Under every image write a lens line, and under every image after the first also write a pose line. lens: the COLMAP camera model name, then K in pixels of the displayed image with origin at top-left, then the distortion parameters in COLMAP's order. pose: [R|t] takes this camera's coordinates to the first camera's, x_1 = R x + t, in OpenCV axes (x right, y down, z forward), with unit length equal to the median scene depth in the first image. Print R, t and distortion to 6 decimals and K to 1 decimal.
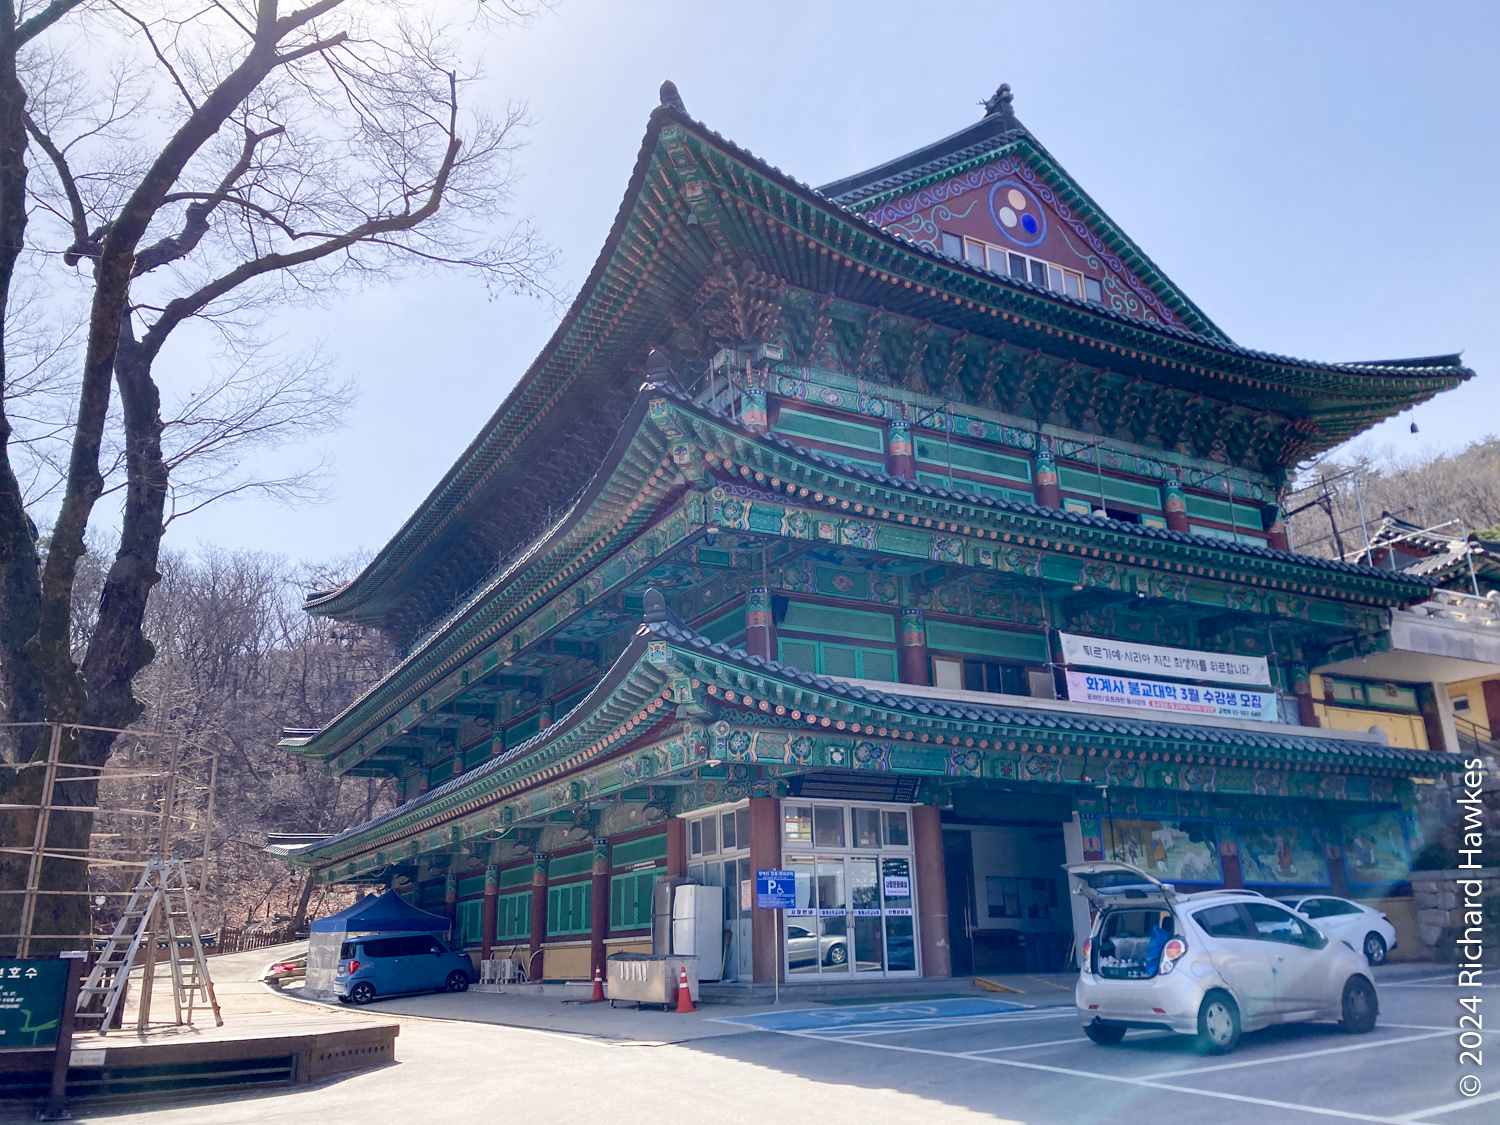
lens RADIAL K [[1219.2, 0, 750.0], [0, 1219.2, 562.5], [0, 0, 1]] dist [0.166029, -0.004118]
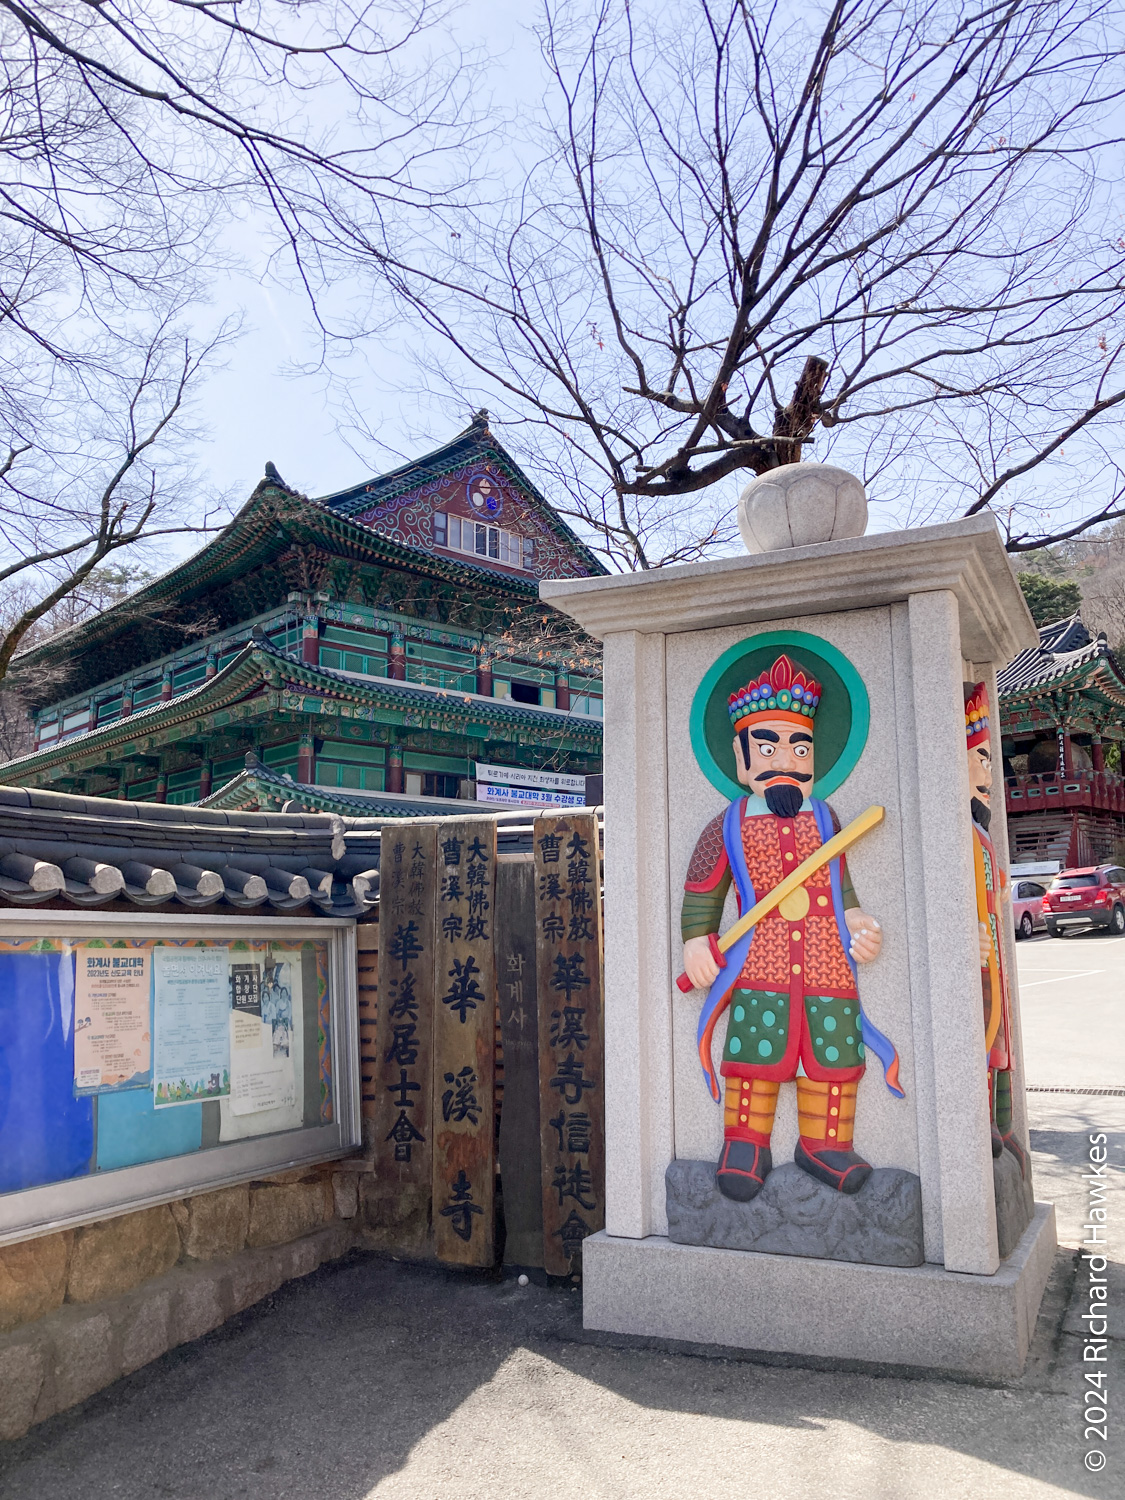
lens RADIAL K [[1219.2, 0, 562.5], [0, 1219.2, 750.0], [0, 0, 1]] dist [0.166029, -0.004118]
pose [[0.976252, 0.060971, 0.207882, 0.000382], [-0.089187, 0.987602, 0.129180, -0.211548], [-0.197428, -0.144653, 0.969586, -0.789146]]
